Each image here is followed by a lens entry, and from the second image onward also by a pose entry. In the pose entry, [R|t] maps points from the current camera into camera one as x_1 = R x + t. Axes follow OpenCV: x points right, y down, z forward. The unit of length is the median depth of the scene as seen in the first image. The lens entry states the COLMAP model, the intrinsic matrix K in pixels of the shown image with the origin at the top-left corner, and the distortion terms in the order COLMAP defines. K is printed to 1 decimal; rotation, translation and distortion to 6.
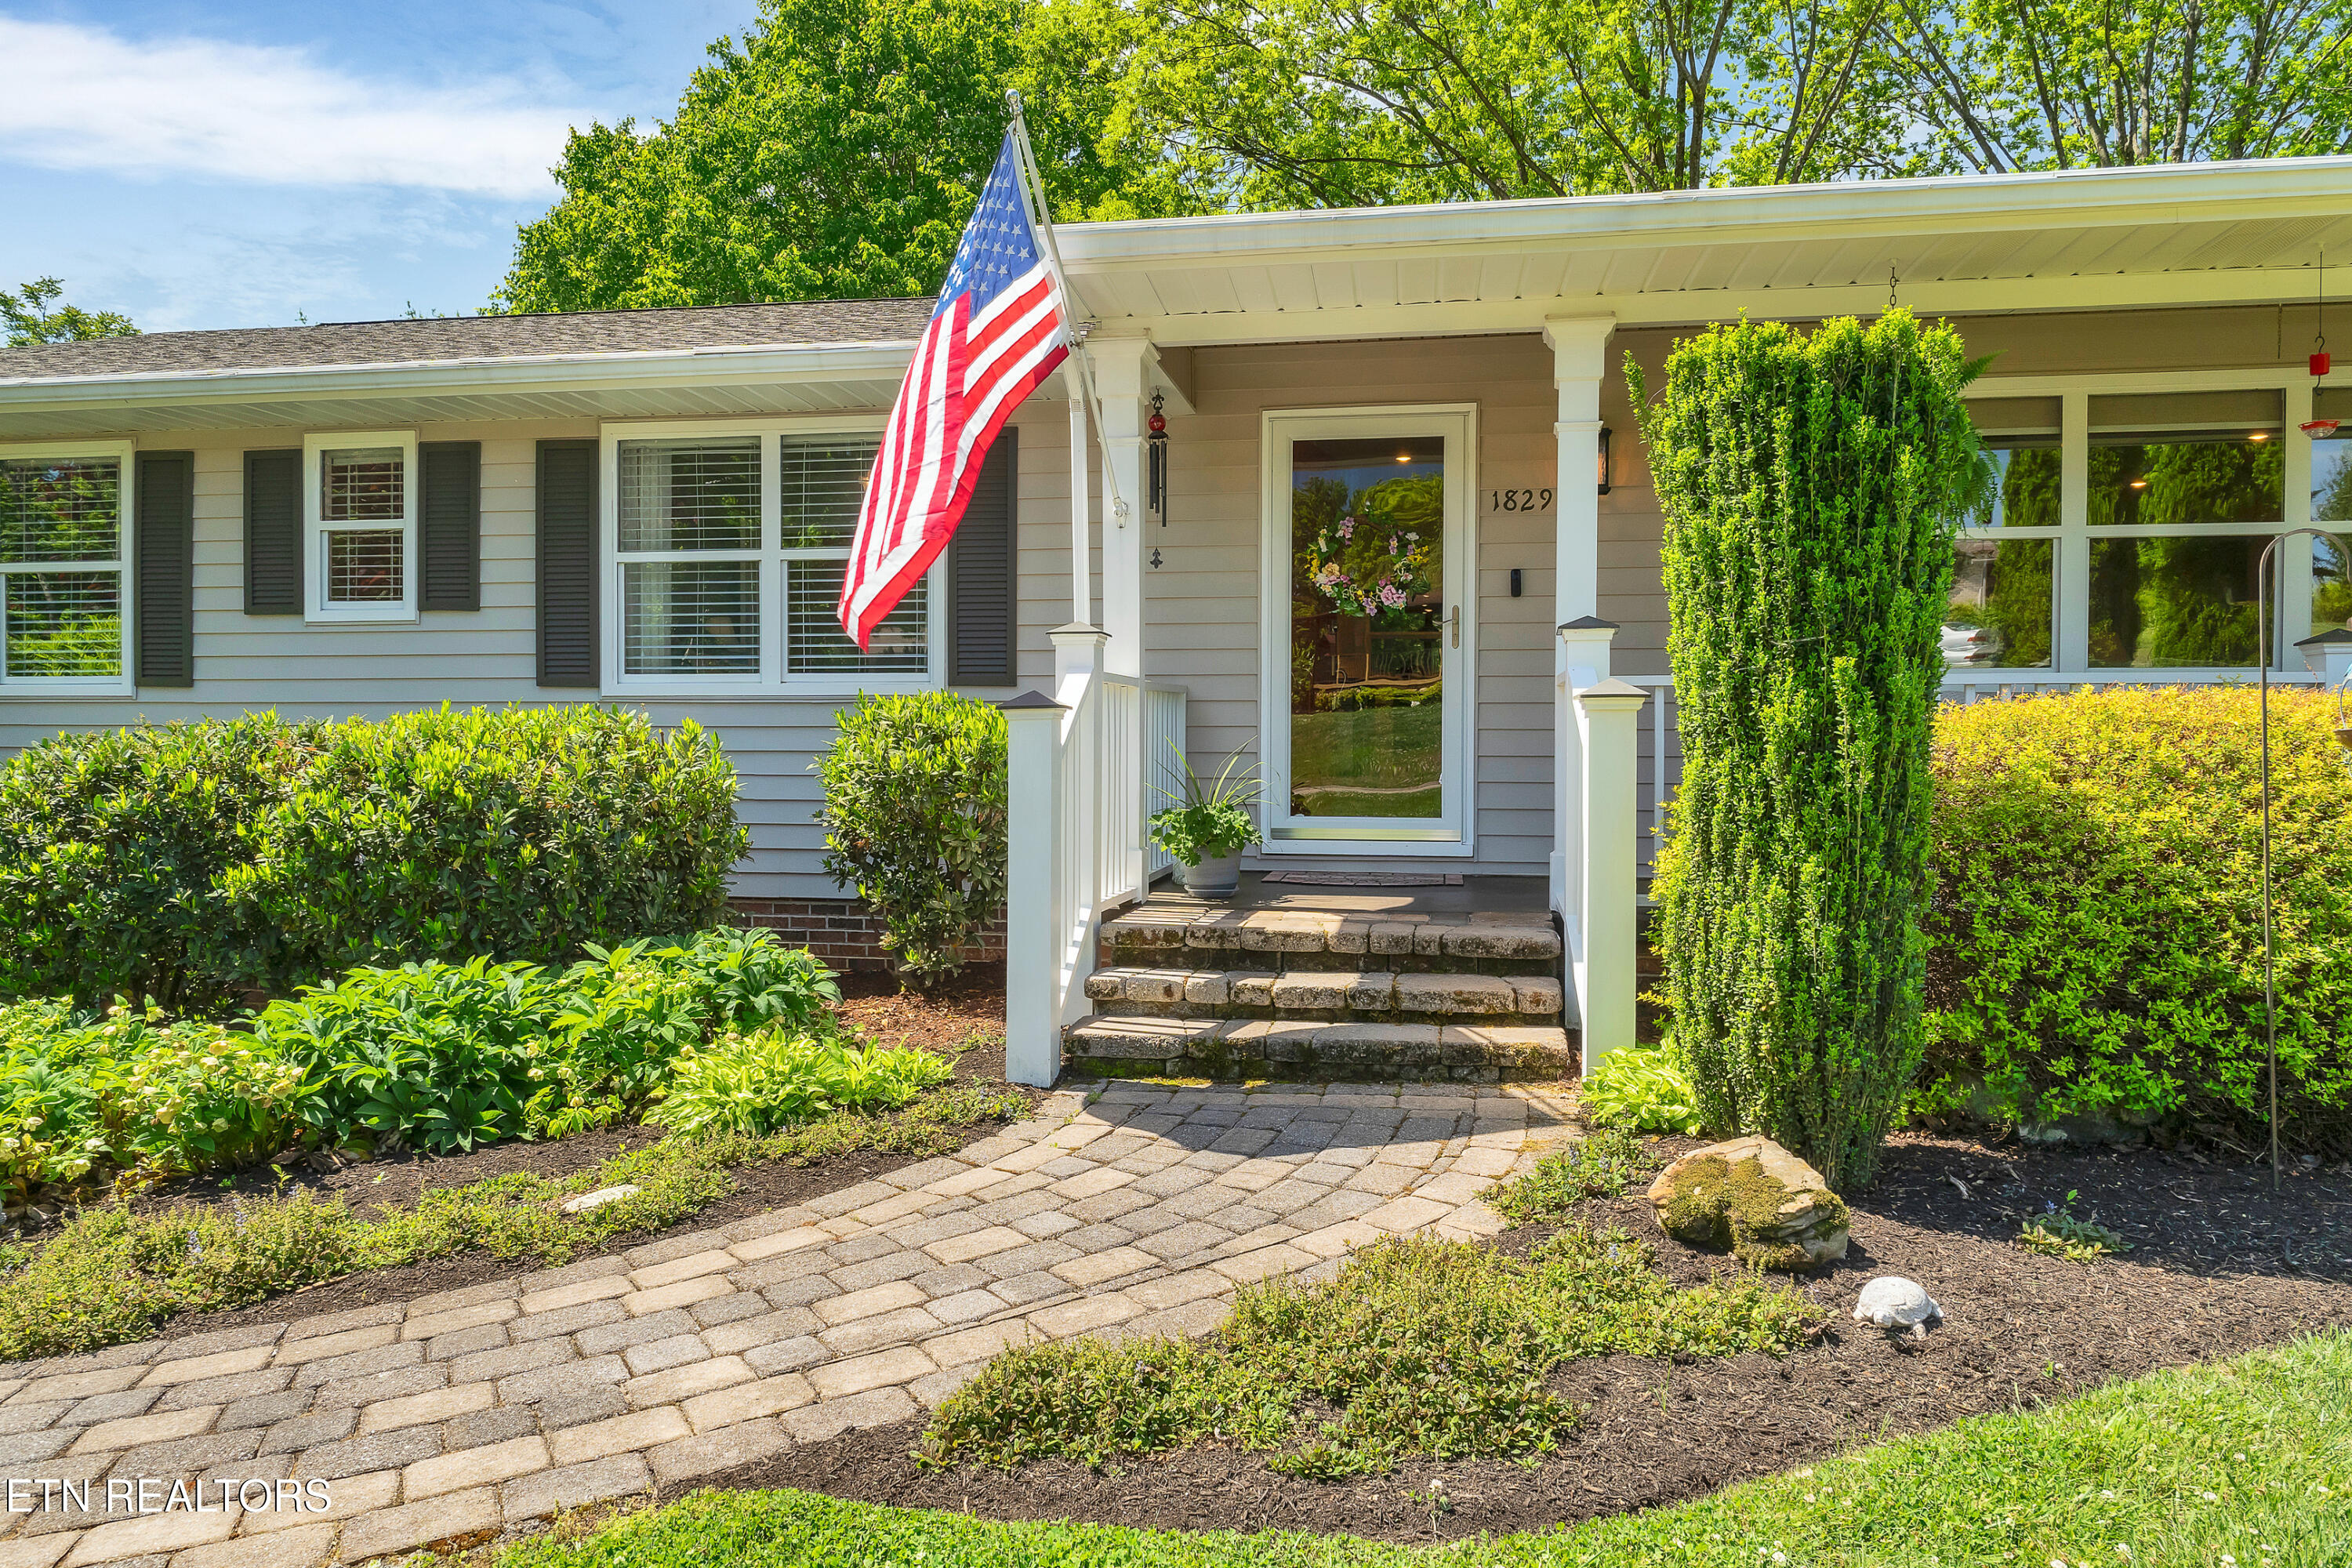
lens RADIAL K [[1687.0, 0, 1175.1], [0, 1687.0, 812.8], [0, 0, 1]] dist [-0.002292, -0.000709]
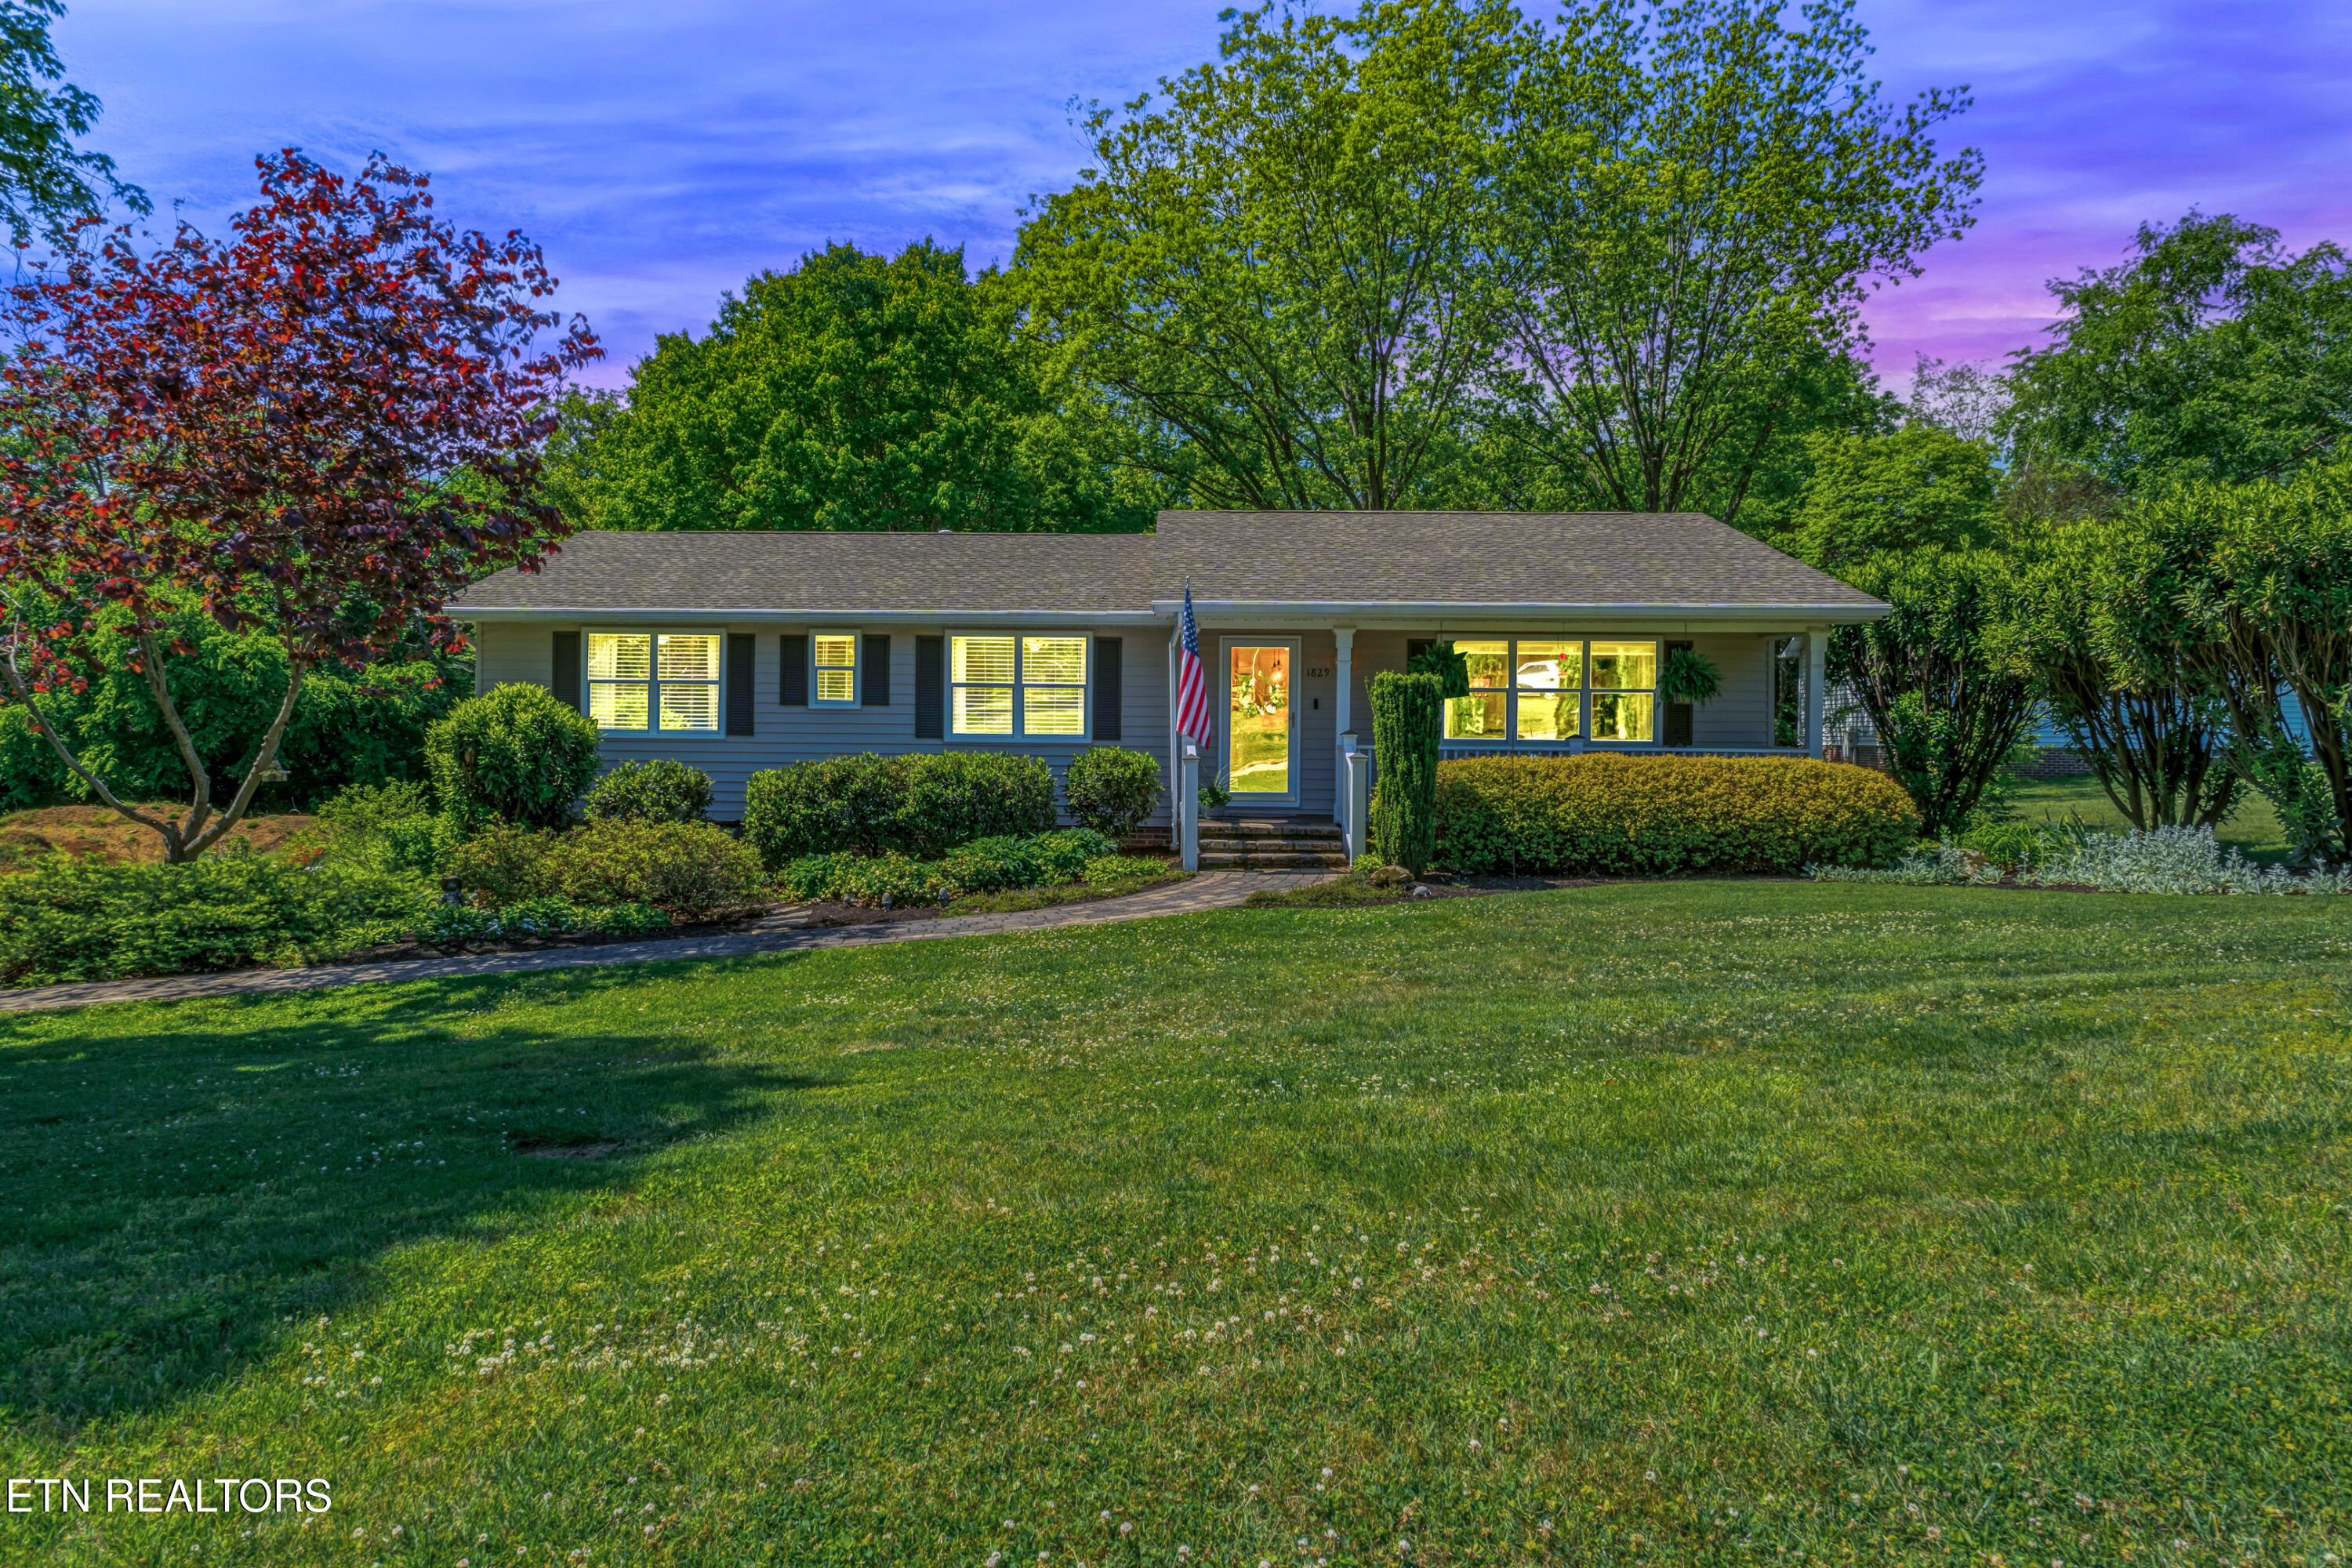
lens RADIAL K [[1558.4, 0, 1176.0], [0, 1558.4, 784.0], [0, 0, 1]] dist [0.000211, -0.000006]
pose [[0.985752, 0.002630, 0.168184, -0.680058], [-0.001419, 0.999972, -0.007318, 0.011723], [-0.168199, 0.006975, 0.985728, -2.194920]]
